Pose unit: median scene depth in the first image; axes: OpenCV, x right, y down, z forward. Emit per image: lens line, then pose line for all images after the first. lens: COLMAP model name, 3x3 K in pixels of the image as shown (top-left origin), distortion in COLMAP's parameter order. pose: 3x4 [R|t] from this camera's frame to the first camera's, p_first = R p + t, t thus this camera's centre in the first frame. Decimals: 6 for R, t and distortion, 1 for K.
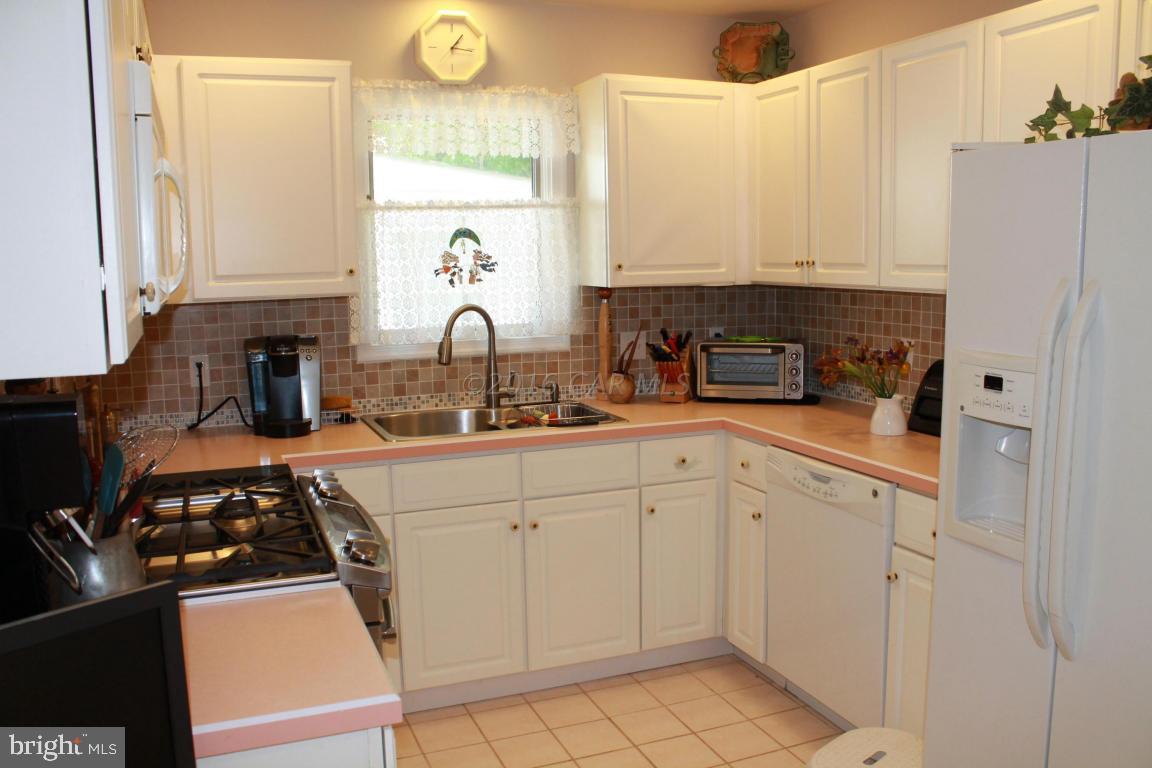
lens RADIAL K [[972.0, 0, 576.0], [0, 972.0, 384.0], [0, 0, 1]] dist [-0.179503, 0.168303]
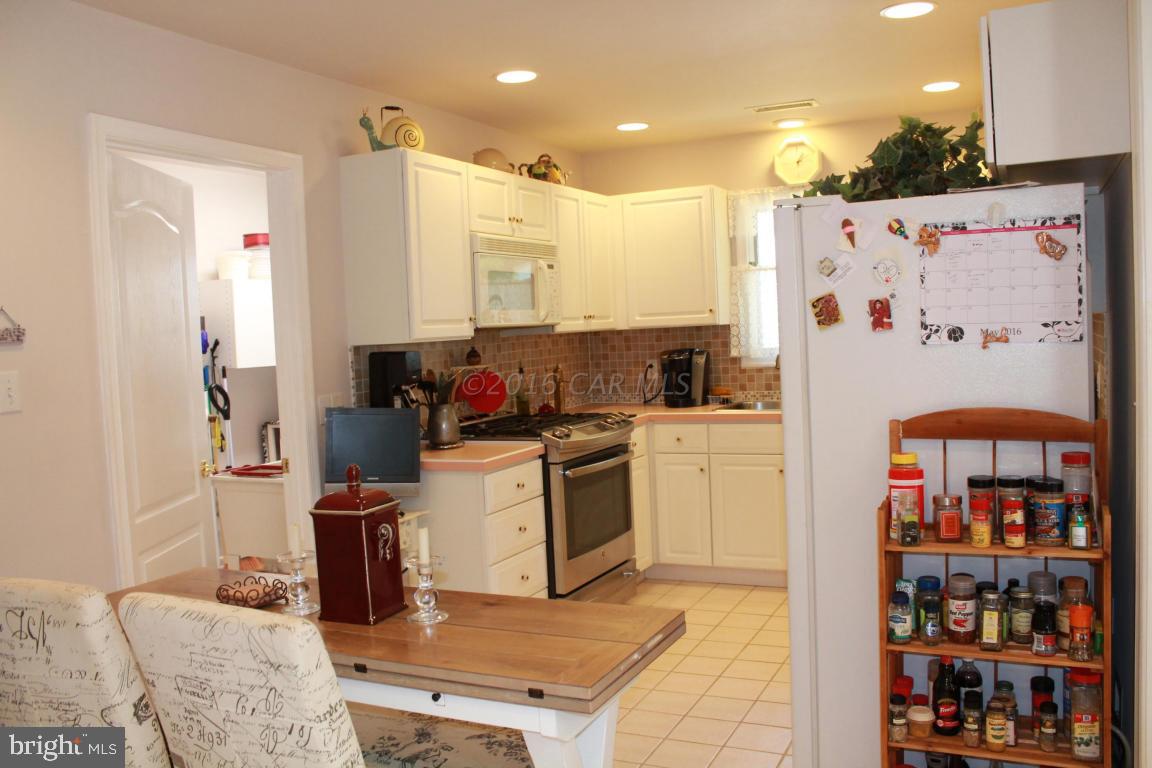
lens RADIAL K [[972.0, 0, 576.0], [0, 972.0, 384.0], [0, 0, 1]] dist [-0.179503, 0.168303]
pose [[0.674988, 0.024250, -0.737430, 0.777549], [-0.063500, 0.997661, -0.025315, 0.062863], [0.735091, 0.063914, 0.674949, -0.275326]]
